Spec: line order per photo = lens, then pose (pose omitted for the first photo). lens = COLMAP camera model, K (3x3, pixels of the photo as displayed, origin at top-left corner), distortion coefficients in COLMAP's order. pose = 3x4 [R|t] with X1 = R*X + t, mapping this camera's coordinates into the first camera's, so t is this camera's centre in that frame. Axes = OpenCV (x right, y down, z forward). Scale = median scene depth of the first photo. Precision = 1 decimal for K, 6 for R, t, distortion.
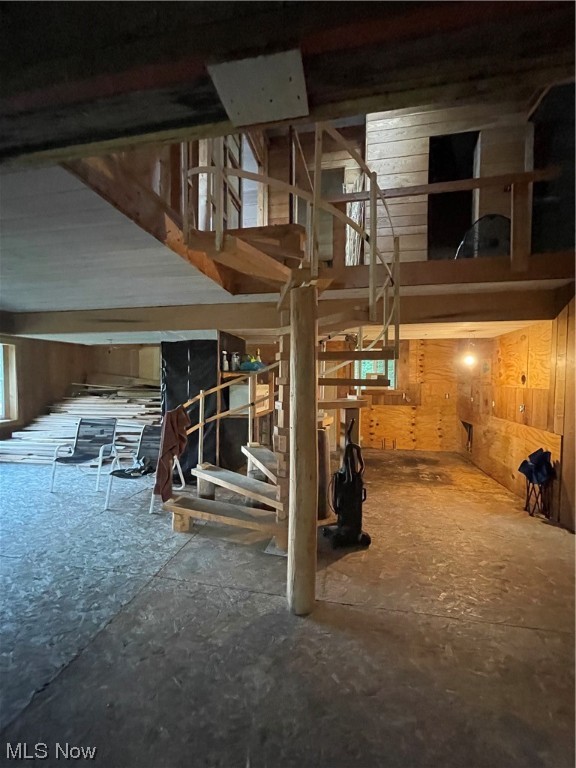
lens RADIAL K [[305.8, 0, 290.4], [0, 305.8, 383.6], [0, 0, 1]] dist [-0.008666, 0.000987]
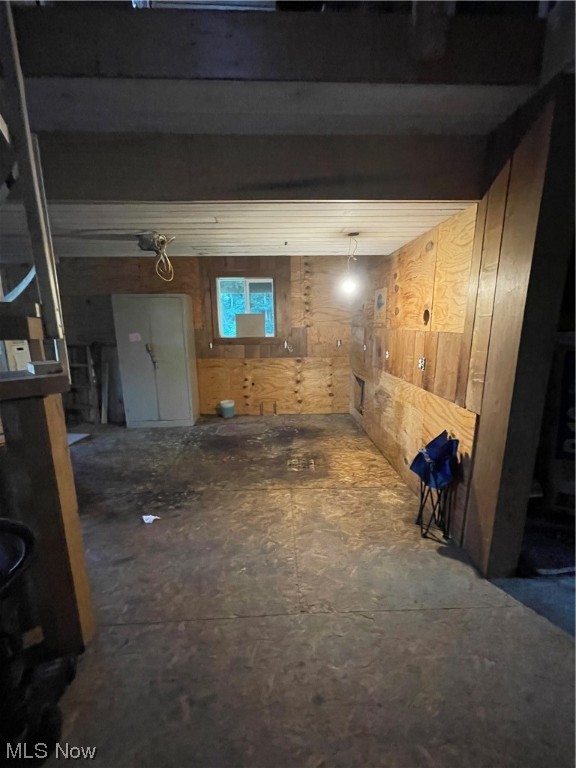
lens RADIAL K [[305.8, 0, 284.6], [0, 305.8, 383.1], [0, 0, 1]] dist [-0.008666, 0.000987]
pose [[0.977012, -0.064746, 0.203115, 0.331078], [0.028202, 0.983646, 0.177892, -0.000192], [-0.211311, -0.168075, 0.962860, 0.416960]]
